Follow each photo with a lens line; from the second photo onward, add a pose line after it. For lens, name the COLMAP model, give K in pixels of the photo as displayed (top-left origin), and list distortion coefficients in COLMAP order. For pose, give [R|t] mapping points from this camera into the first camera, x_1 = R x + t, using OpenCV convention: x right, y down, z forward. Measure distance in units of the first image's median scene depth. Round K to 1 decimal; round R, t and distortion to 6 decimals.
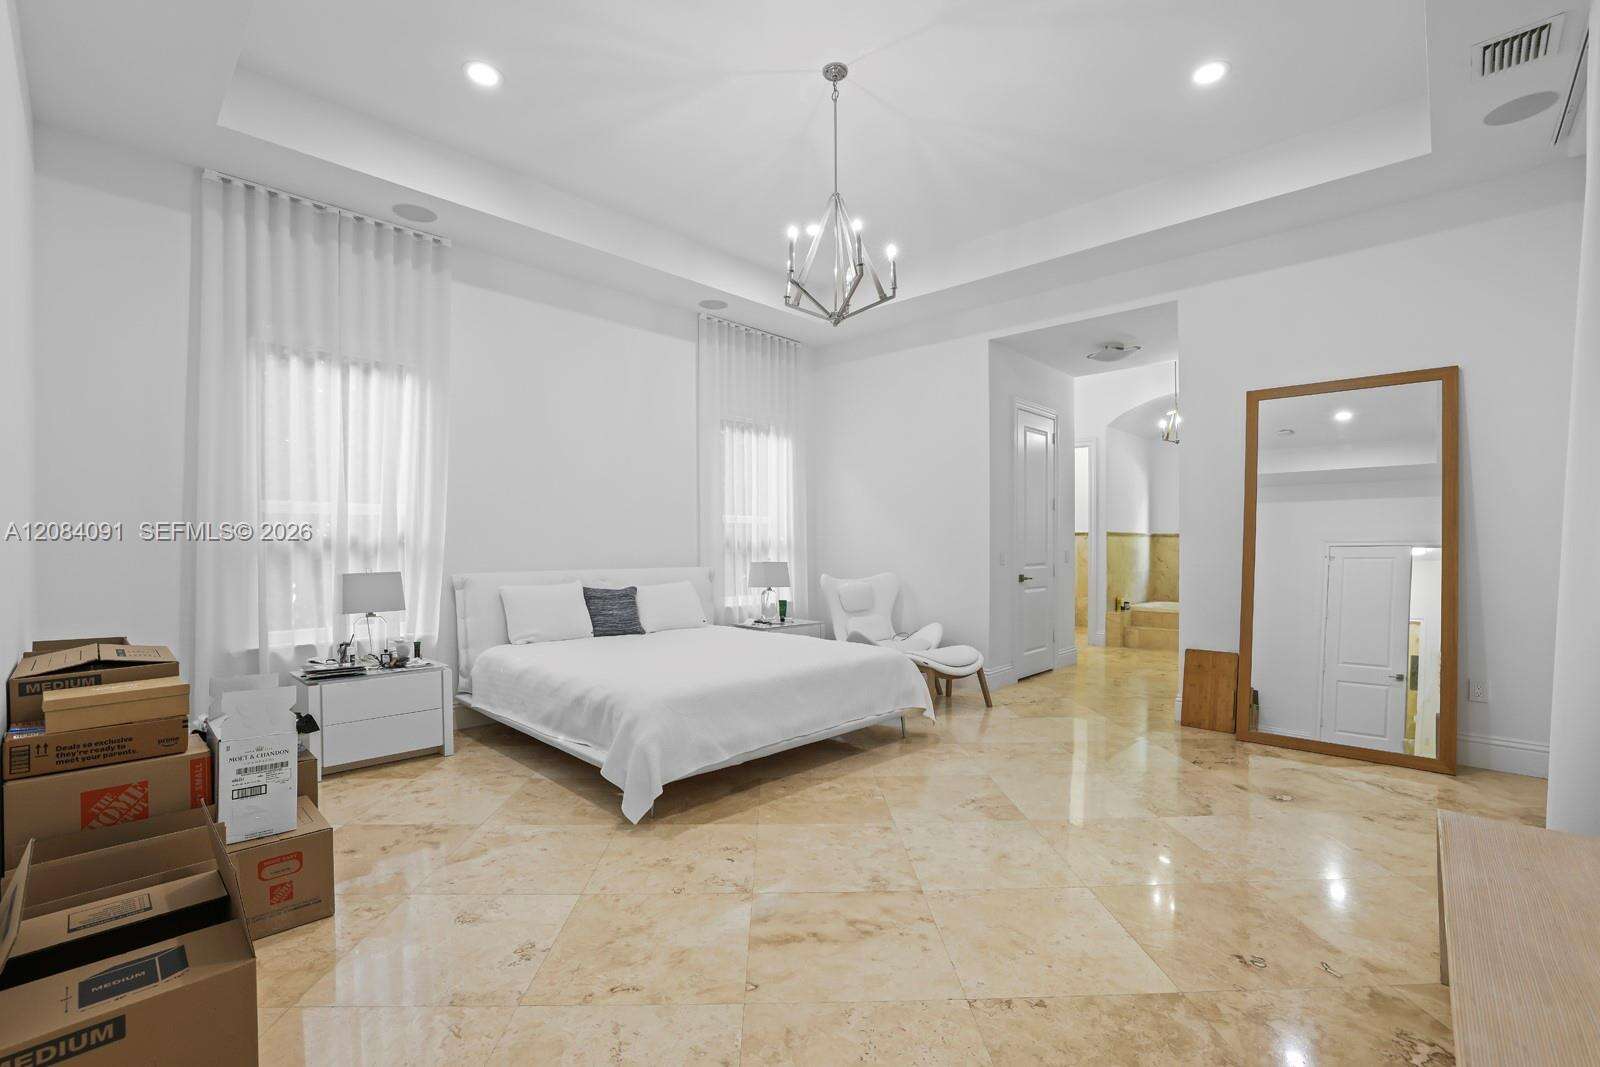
lens RADIAL K [[691.4, 0, 796.2], [0, 691.4, 537.4], [0, 0, 1]] dist [-0.050110, 0.017301]
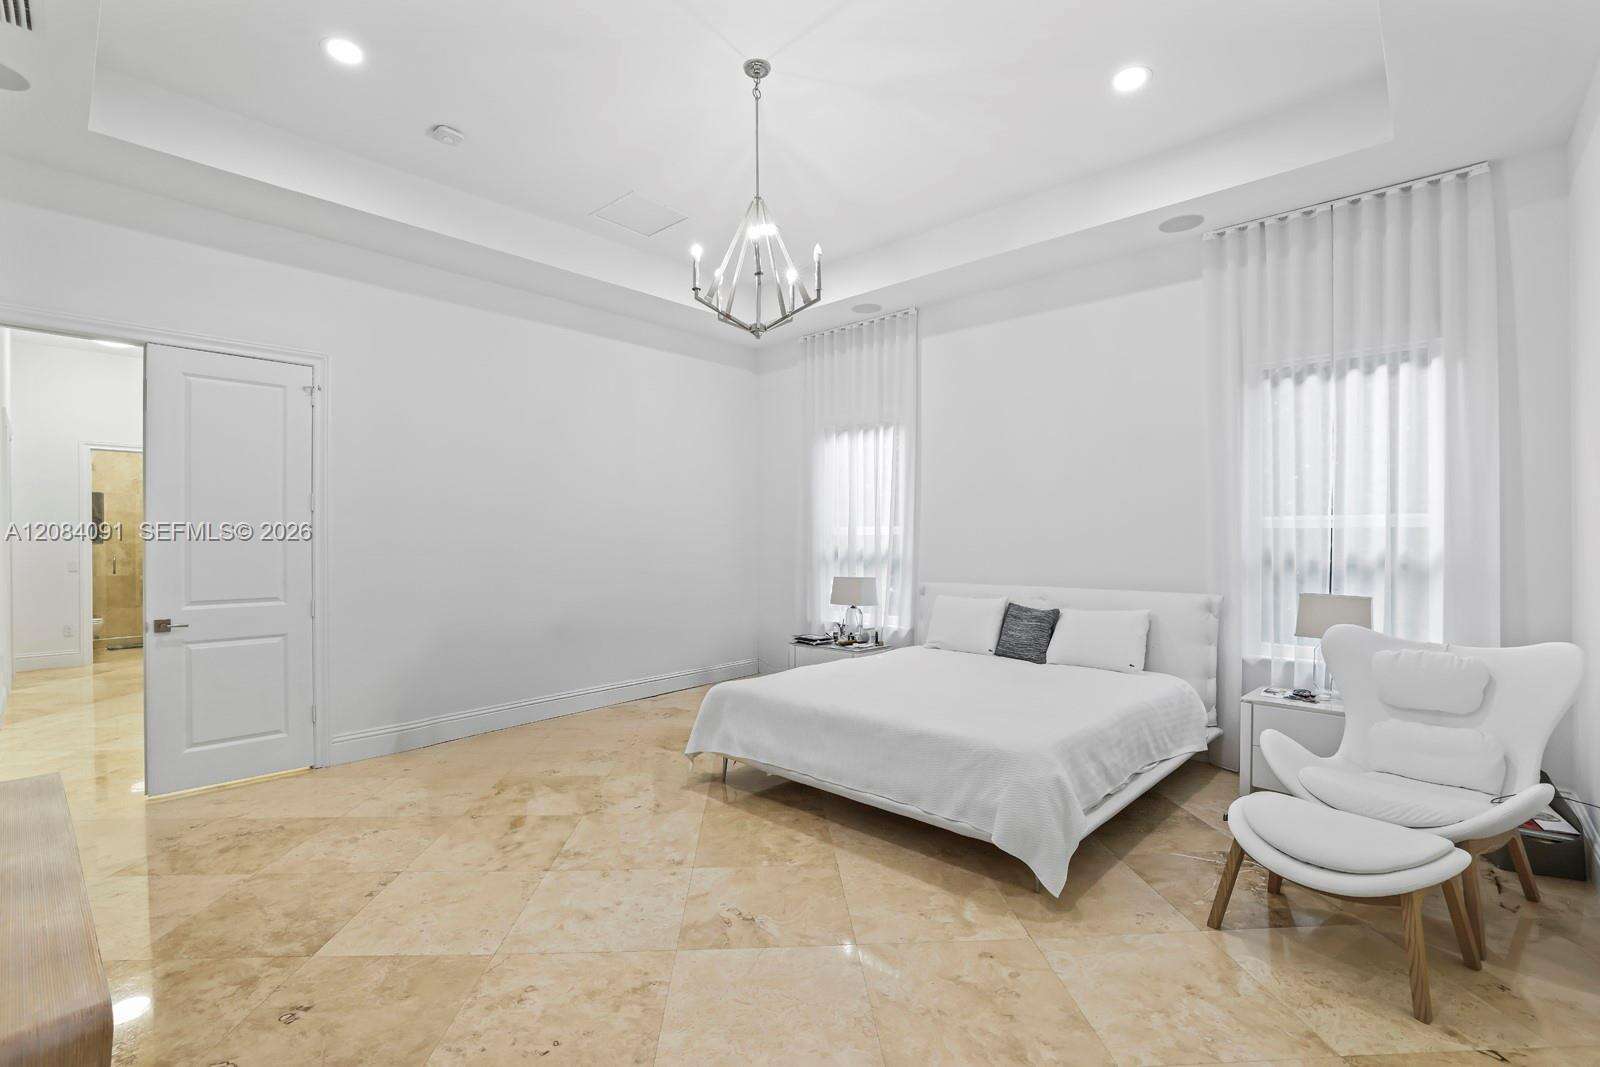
lens RADIAL K [[716.6, 0, 802.2], [0, 716.6, 548.7], [0, 0, 1]] dist [-0.106530, 0.020330]
pose [[0.045449, -0.003130, -0.998962, 0.884880], [-0.008395, 0.999959, -0.003515, 0.002570], [0.998931, 0.008546, 0.045420, 0.915213]]
